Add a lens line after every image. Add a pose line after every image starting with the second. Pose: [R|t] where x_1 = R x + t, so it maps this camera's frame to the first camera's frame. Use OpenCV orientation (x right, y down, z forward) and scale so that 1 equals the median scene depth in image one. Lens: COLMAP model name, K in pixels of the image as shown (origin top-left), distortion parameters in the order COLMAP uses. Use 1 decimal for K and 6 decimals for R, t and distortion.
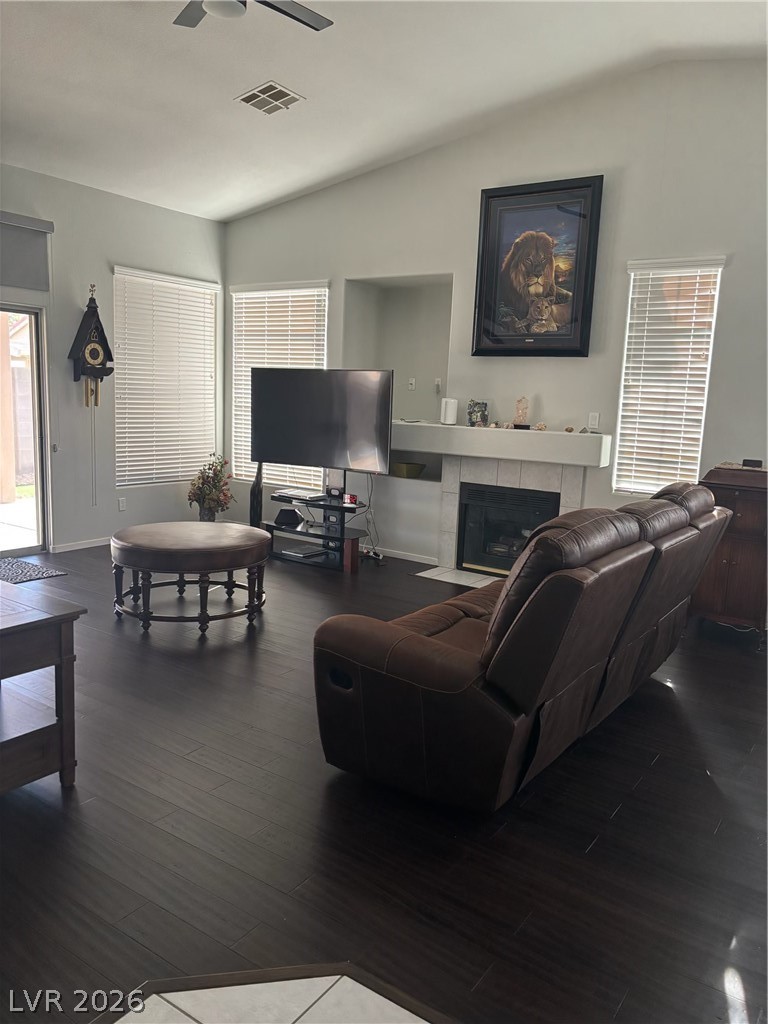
lens RADIAL K [[765.8, 0, 386.9], [0, 765.8, 514.7], [0, 0, 1]] dist [0.028523, -0.020131]
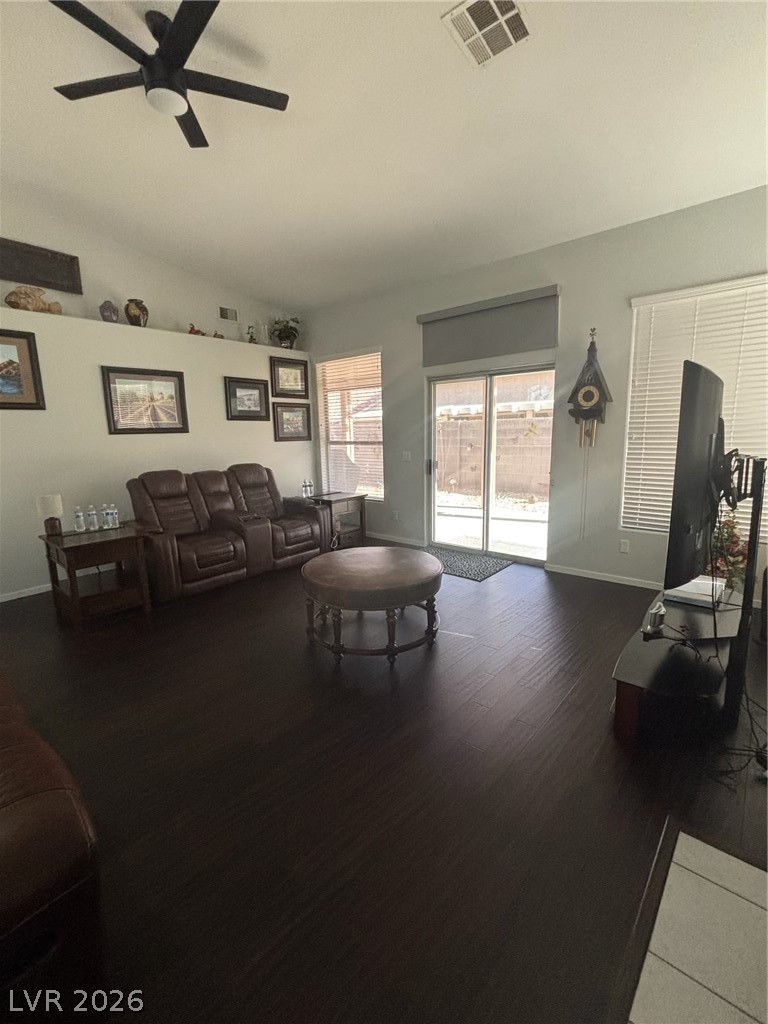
lens RADIAL K [[448.9, 0, 384.4], [0, 448.9, 511.4], [0, 0, 1]] dist [-0.001978, -0.001918]
pose [[-0.107504, 0.132311, -0.985361, 0.305553], [-0.140081, 0.979202, 0.146767, -0.122654], [0.984287, 0.153809, -0.086734, 0.922295]]
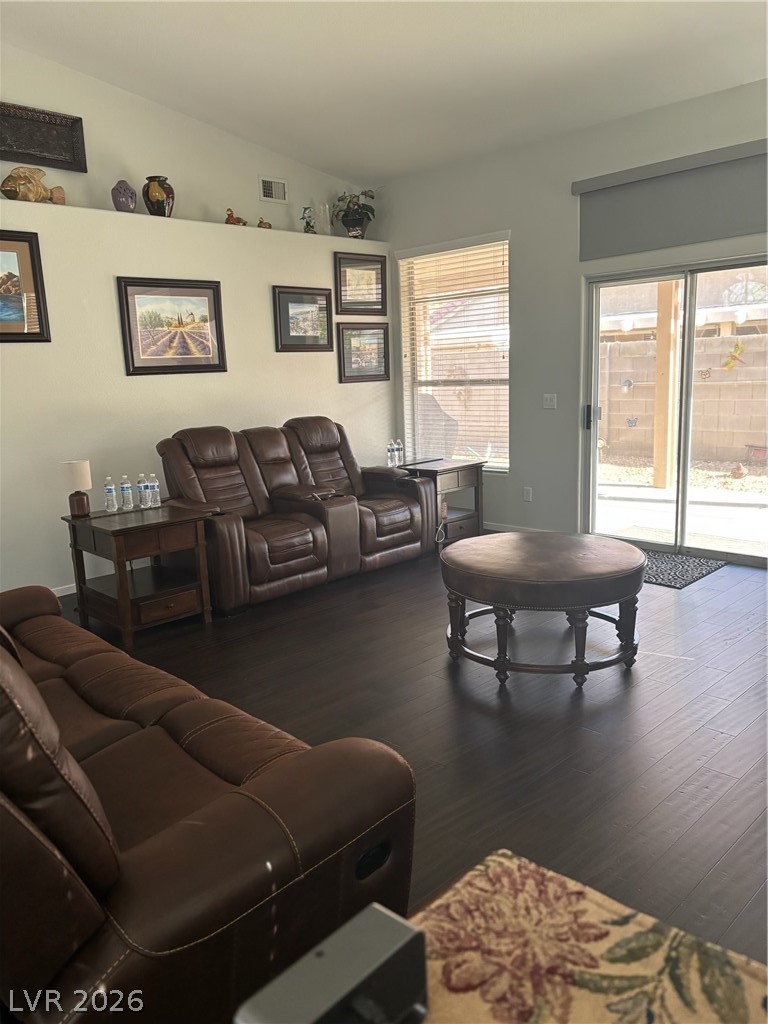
lens RADIAL K [[765.8, 0, 382.4], [0, 765.8, 513.0], [0, 0, 1]] dist [0.028523, -0.020131]
pose [[-0.194145, 0.146582, -0.969959, 0.432173], [-0.122048, 0.977481, 0.172147, -0.107735], [0.973351, 0.151803, -0.171884, 0.849437]]
